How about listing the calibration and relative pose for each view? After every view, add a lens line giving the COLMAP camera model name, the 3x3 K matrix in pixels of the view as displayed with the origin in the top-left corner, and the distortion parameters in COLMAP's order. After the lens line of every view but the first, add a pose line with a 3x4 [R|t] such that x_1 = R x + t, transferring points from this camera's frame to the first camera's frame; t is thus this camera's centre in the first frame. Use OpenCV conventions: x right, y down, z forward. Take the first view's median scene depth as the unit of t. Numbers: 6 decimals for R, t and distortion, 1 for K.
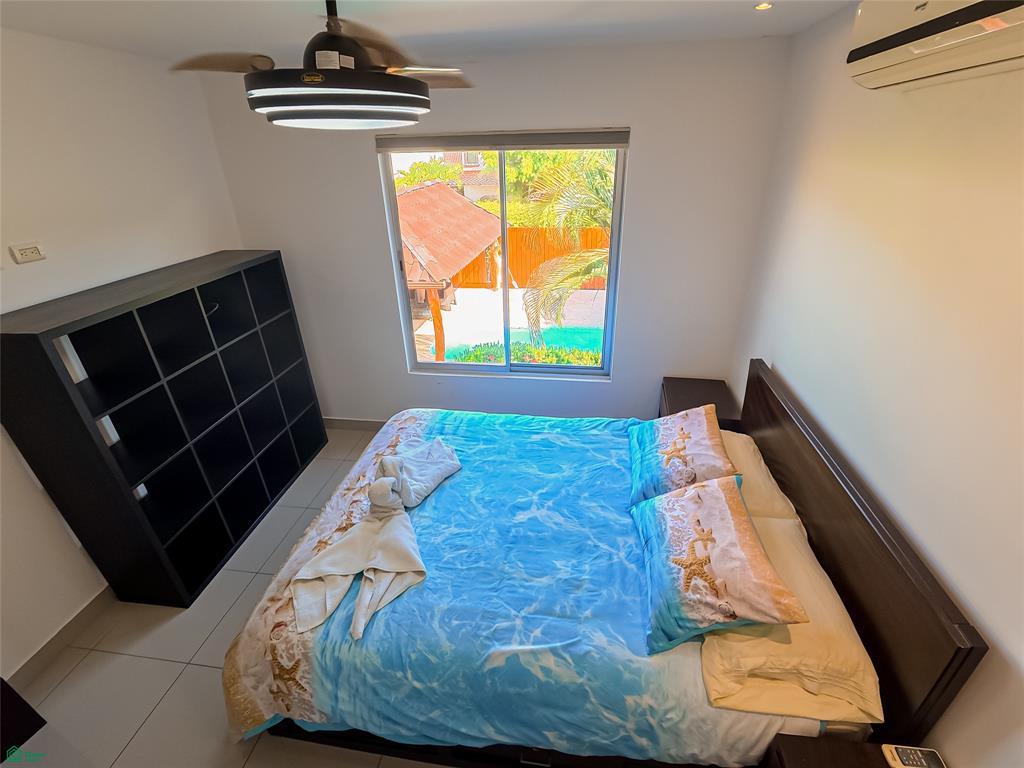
lens RADIAL K [[464.2, 0, 507.7], [0, 464.2, 387.4], [0, 0, 1]] dist [-0.007271, -0.001786]
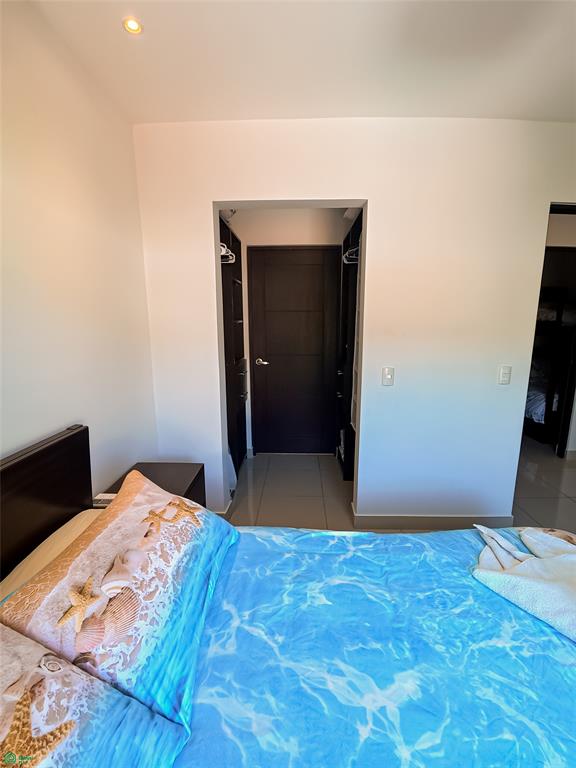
lens RADIAL K [[348.2, 0, 287.9], [0, 348.2, 378.6], [0, 0, 1]] dist [-0.007271, -0.001786]
pose [[-0.992701, 0.030685, -0.116634, 0.233870], [-0.046105, 0.797081, 0.602110, -0.262309], [0.111443, 0.603093, -0.789848, 1.285900]]
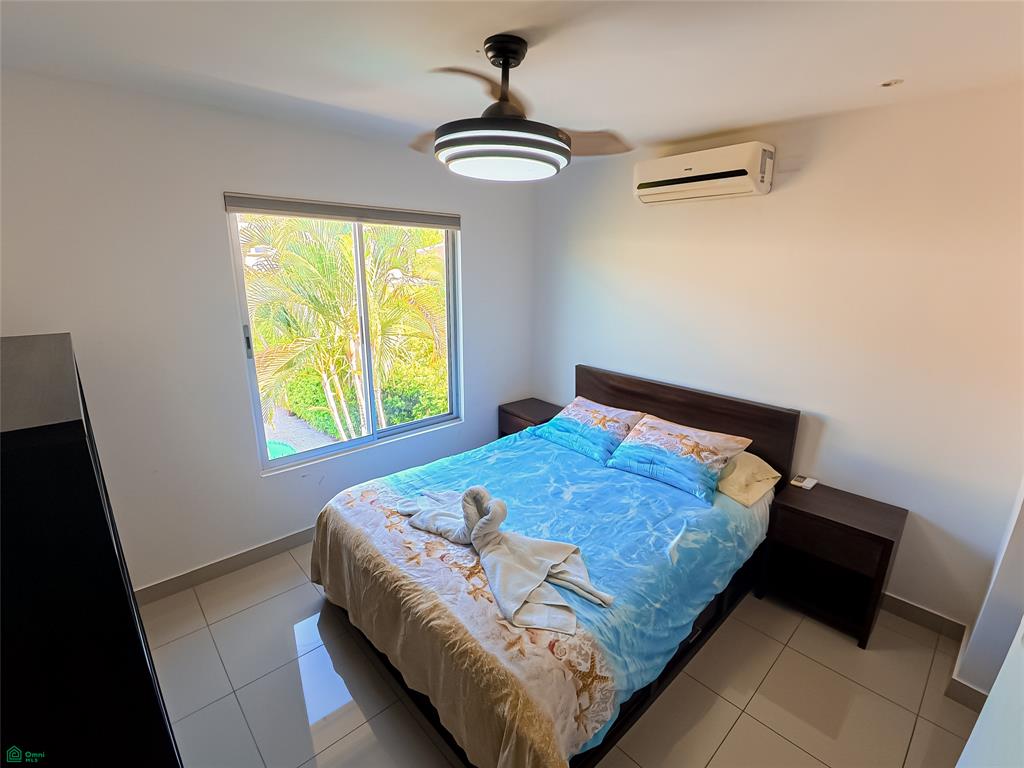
lens RADIAL K [[464.2, 0, 527.1], [0, 464.2, 386.9], [0, 0, 1]] dist [-0.007271, -0.001786]
pose [[0.615832, -0.175529, 0.768076, -1.070278], [0.345303, 0.936383, -0.062867, 0.065012], [-0.708178, 0.303934, 0.637265, 0.267201]]
